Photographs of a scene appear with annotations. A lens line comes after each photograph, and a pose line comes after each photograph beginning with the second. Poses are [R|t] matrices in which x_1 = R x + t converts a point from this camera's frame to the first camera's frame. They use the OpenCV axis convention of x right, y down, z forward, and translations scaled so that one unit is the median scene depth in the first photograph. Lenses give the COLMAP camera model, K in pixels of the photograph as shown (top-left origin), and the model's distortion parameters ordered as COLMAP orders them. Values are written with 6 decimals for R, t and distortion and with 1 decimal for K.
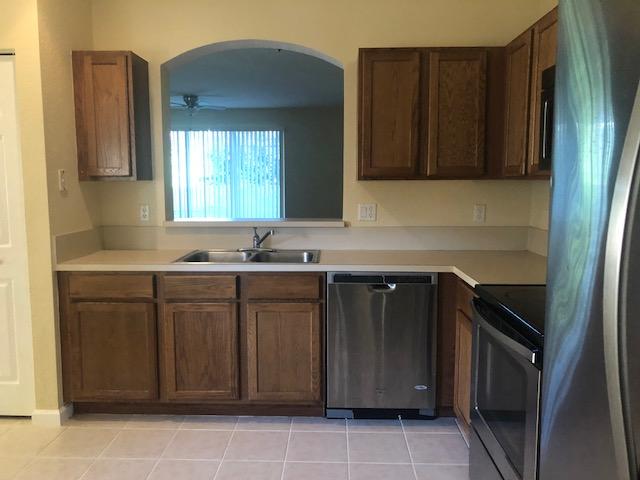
lens RADIAL K [[525.6, 0, 317.3], [0, 525.6, 235.0], [0, 0, 1]] dist [0.034654, -0.020330]
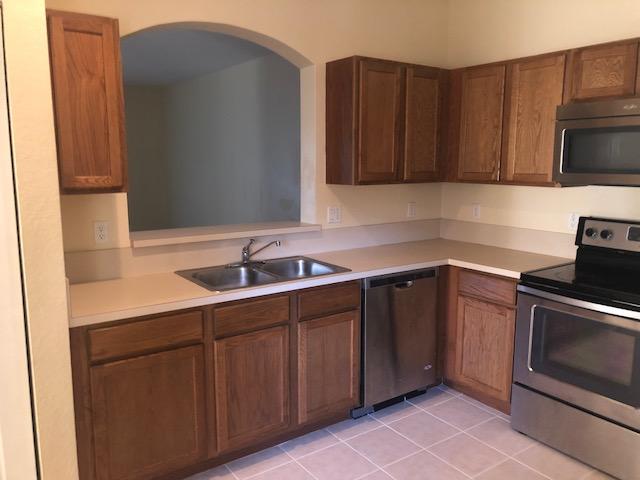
lens RADIAL K [[525.6, 0, 333.0], [0, 525.6, 240.3], [0, 0, 1]] dist [0.034654, -0.020330]
pose [[0.786033, -0.088761, 0.611778, -0.623947], [0.057933, 0.995860, 0.070053, -0.075432], [-0.615463, -0.019622, 0.787921, 0.227084]]
